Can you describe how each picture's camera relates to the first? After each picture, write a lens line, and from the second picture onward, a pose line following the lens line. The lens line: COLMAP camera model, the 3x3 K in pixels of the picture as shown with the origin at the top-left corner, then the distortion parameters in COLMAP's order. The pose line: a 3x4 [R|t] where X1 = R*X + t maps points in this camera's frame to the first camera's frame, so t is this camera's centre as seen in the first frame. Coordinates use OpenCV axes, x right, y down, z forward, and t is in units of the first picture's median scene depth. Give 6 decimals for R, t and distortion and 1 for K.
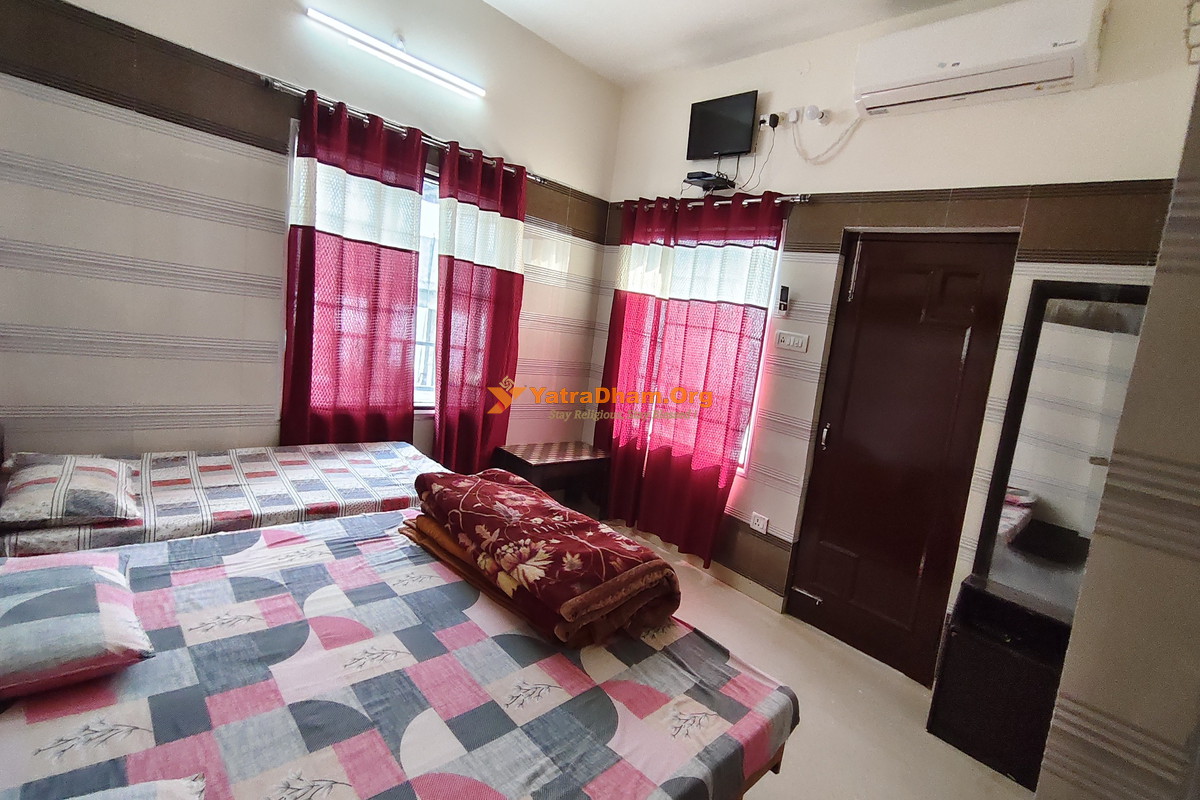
lens RADIAL K [[584.9, 0, 600.0], [0, 584.9, 400.0], [0, 0, 1]] dist [-0.017575, 0.000249]
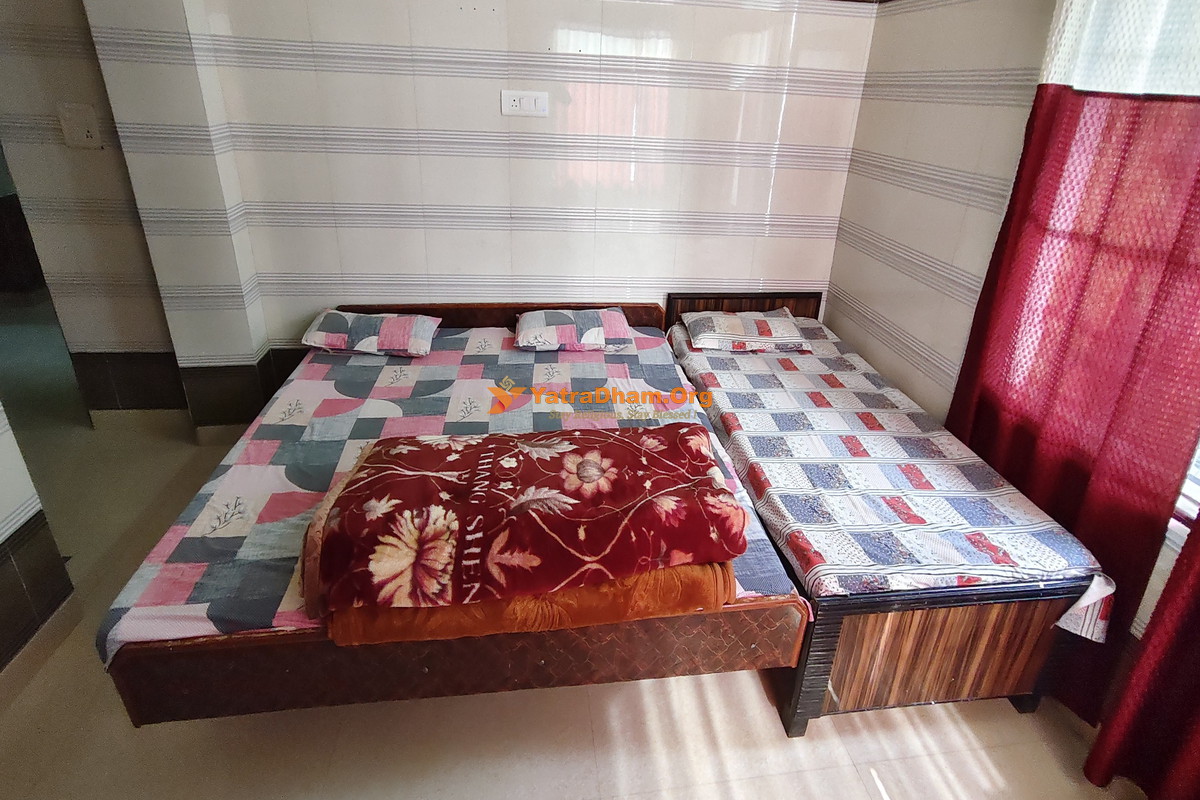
lens RADIAL K [[584.9, 0, 600.0], [0, 584.9, 400.0], [0, 0, 1]] dist [-0.017575, 0.000249]
pose [[-0.624208, 0.200479, -0.755097, 0.366436], [-0.254727, 0.861472, 0.439294, -0.217174], [0.738565, 0.466555, -0.486671, 1.425598]]
